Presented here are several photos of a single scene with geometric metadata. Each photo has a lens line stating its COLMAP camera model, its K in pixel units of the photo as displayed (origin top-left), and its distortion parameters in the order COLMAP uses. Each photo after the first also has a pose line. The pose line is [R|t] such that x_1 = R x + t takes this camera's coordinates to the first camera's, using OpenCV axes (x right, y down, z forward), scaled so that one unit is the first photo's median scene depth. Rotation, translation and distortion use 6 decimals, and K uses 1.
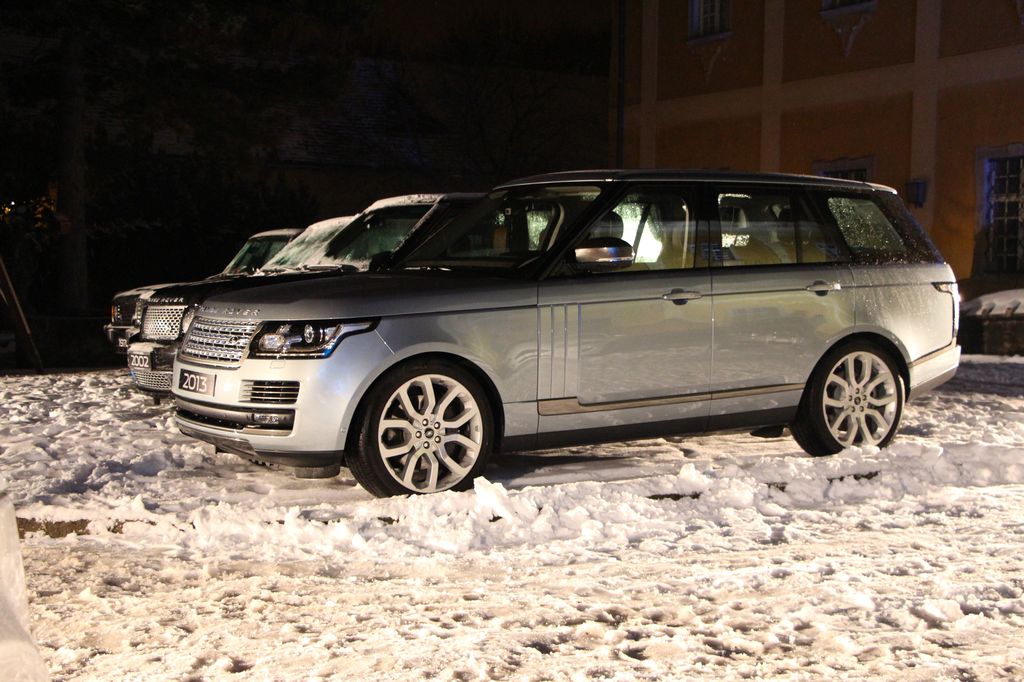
lens RADIAL K [[1561.3, 0, 512.0], [0, 1561.3, 341.0], [0, 0, 1]] dist [0.126131, -0.025224]
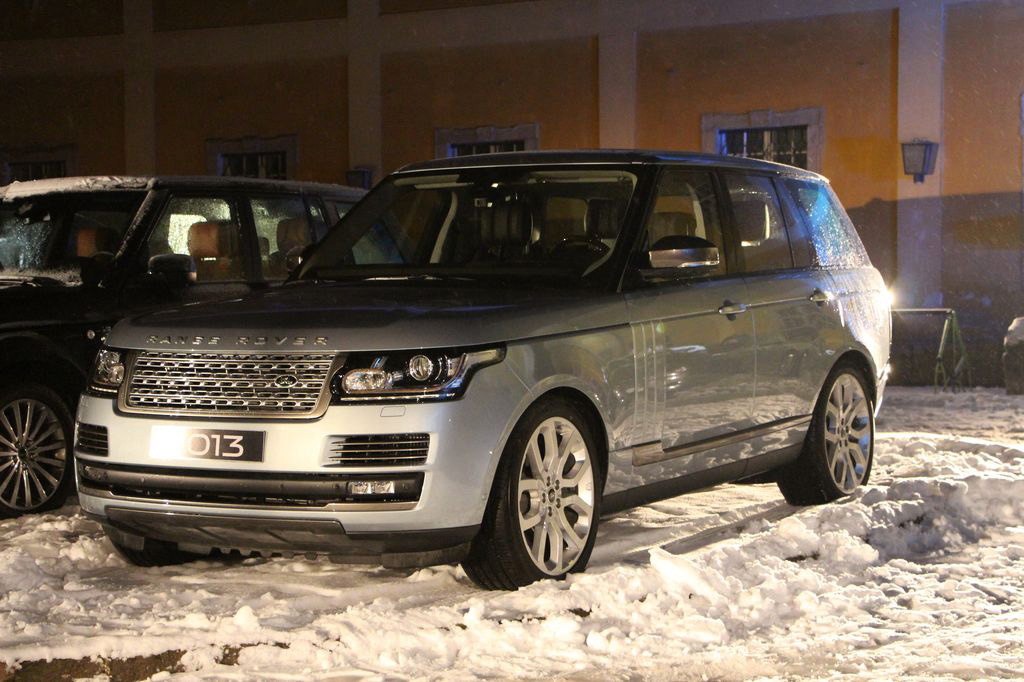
lens RADIAL K [[2076.9, 0, 533.0], [0, 2076.9, 343.4], [0, 0, 1]] dist [0.333361, 0.380889]
pose [[0.892327, -0.025269, 0.450682, -0.487180], [0.033274, 0.999398, -0.009847, -0.004362], [-0.450162, 0.023783, 0.892630, 0.104320]]
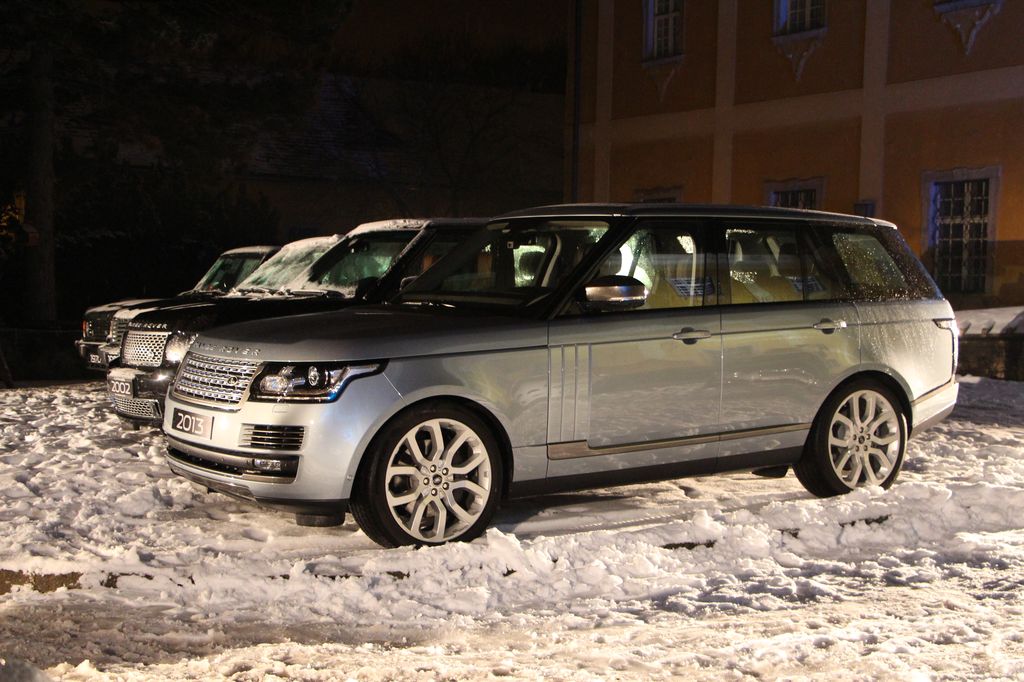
lens RADIAL K [[1491.9, 0, 512.0], [0, 1491.9, 341.0], [0, 0, 1]] dist [0.090001, 0.078537]
pose [[0.999277, 0.007943, 0.037184, -0.039852], [-0.007881, 0.999967, -0.001809, -0.023722], [-0.037197, 0.001514, 0.999307, 0.077915]]
